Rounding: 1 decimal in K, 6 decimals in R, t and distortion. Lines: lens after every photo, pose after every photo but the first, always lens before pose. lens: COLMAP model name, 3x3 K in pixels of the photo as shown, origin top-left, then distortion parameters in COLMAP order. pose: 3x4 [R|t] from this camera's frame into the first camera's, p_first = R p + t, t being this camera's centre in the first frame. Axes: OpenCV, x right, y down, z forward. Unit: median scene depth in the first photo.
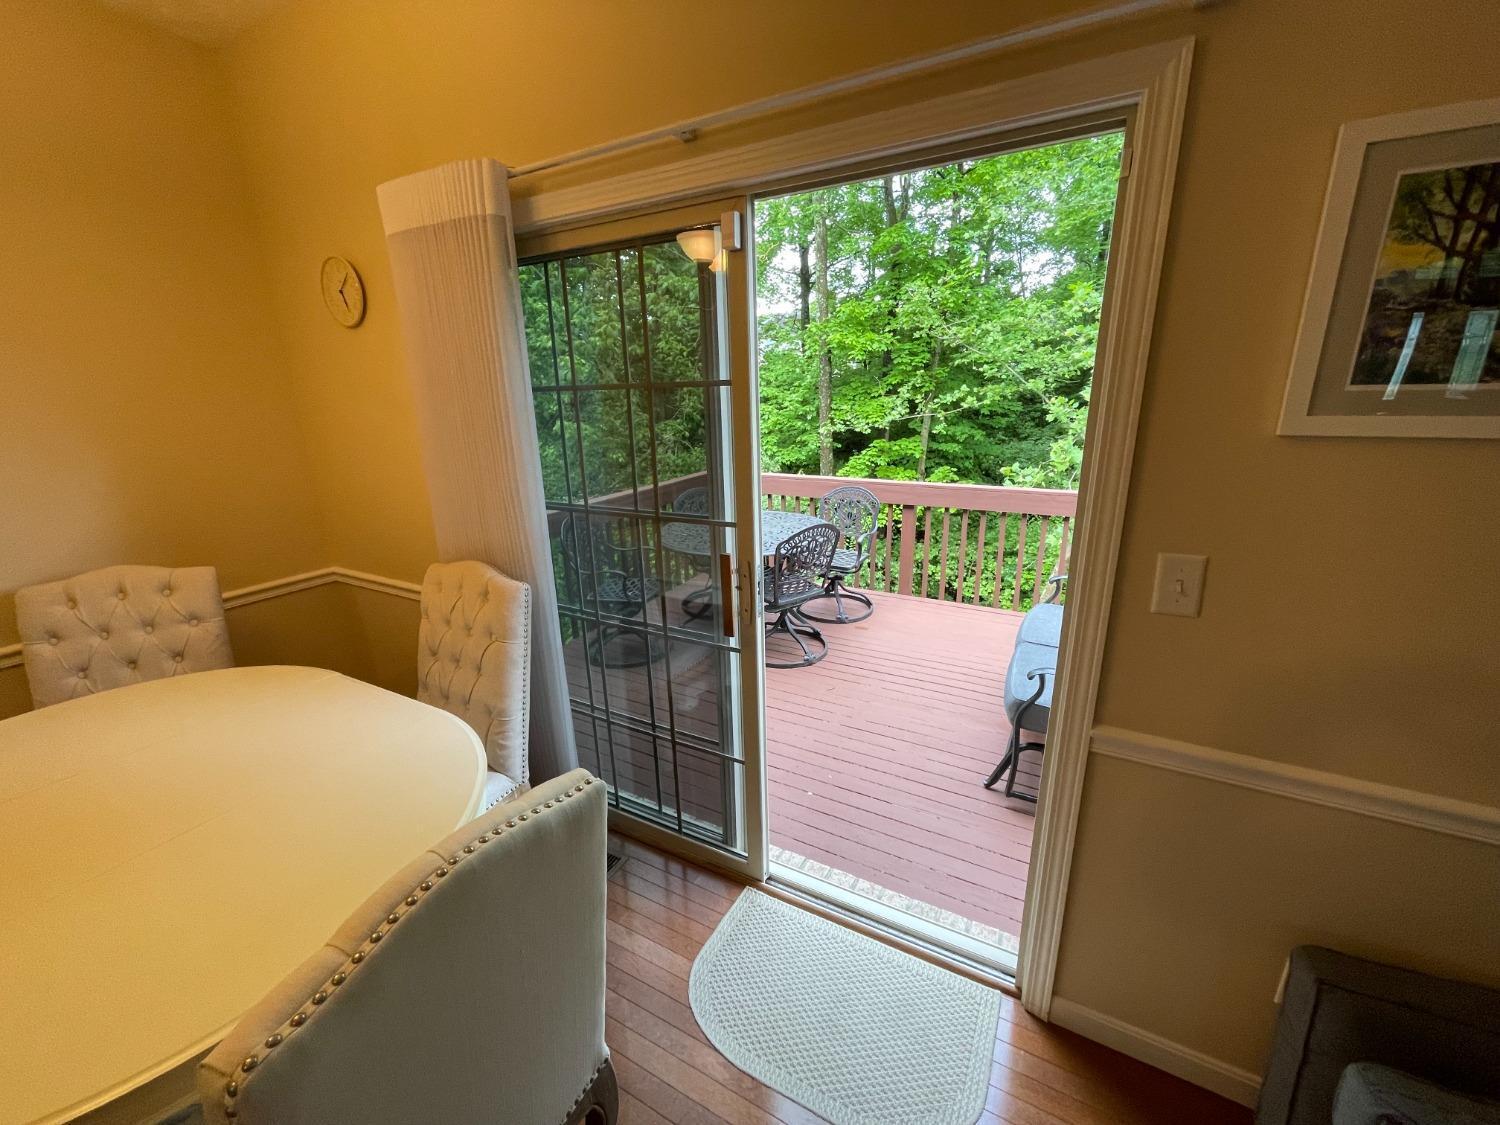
lens RADIAL K [[601.6, 0, 750.0], [0, 601.6, 562.5], [0, 0, 1]] dist [0.001820, 0.000095]
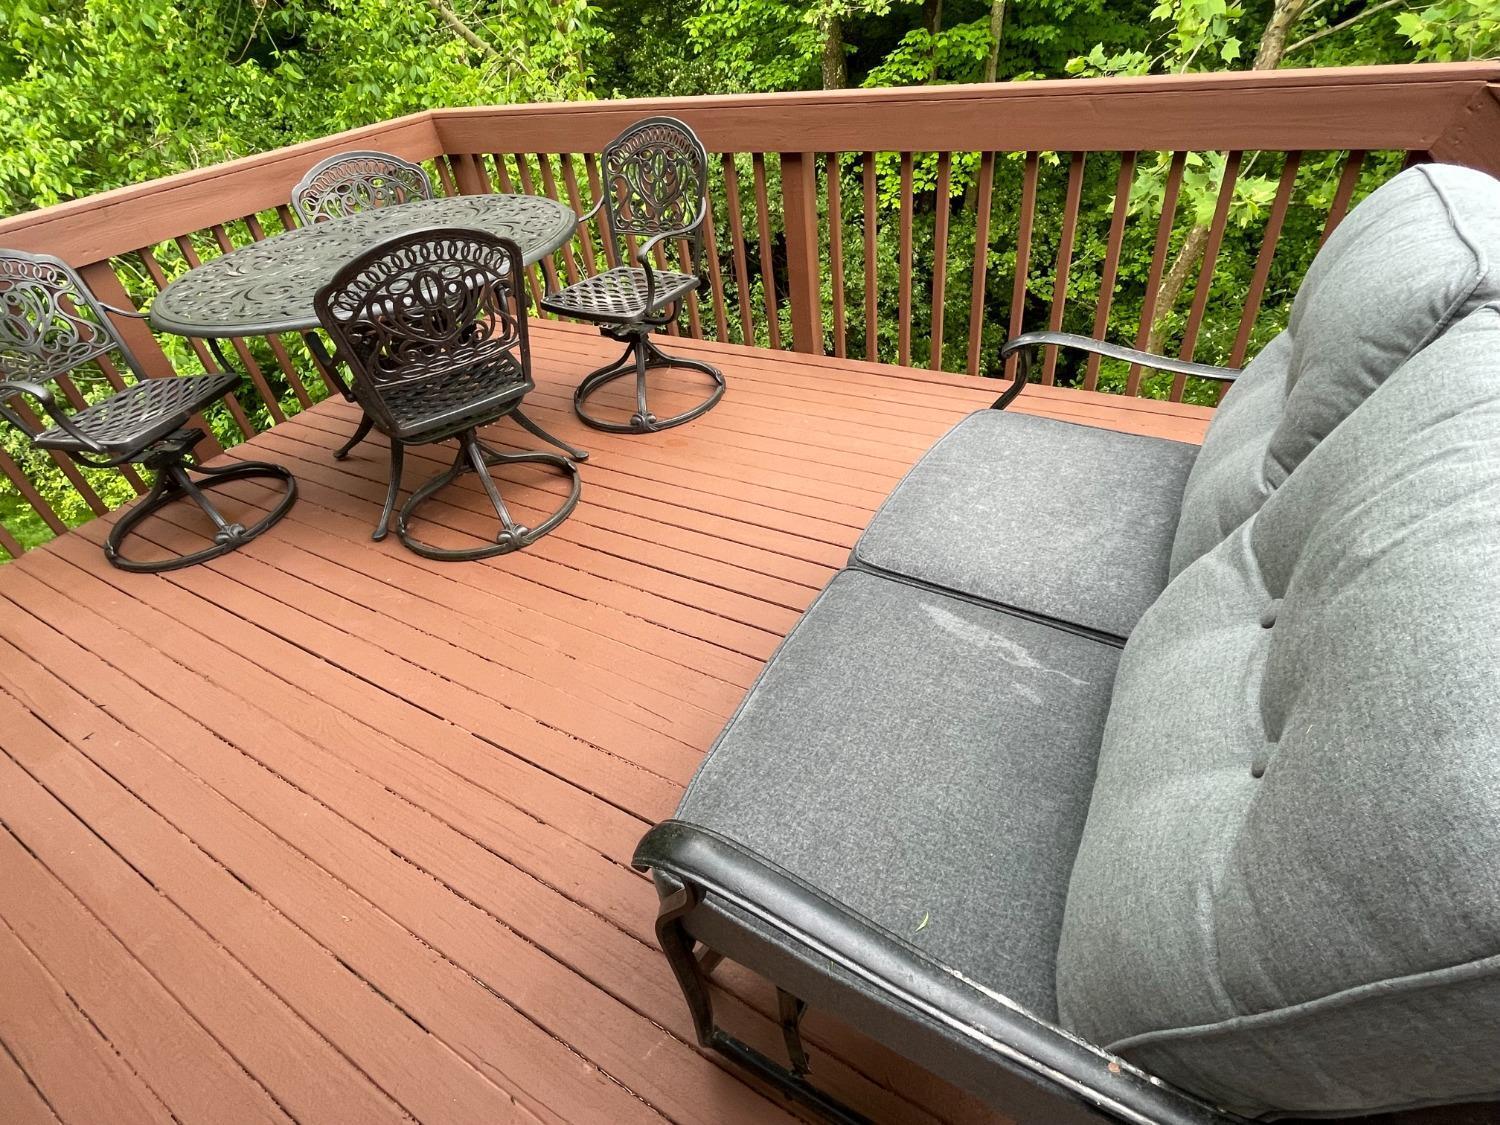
lens RADIAL K [[720.5, 0, 750.0], [0, 720.5, 562.5], [0, 0, 1]] dist [-0.004487, -0.000552]
pose [[0.995131, -0.038244, -0.090838, 0.098158], [0.070778, 0.918689, 0.388589, -0.008876], [0.068591, -0.393126, 0.916923, 0.137576]]
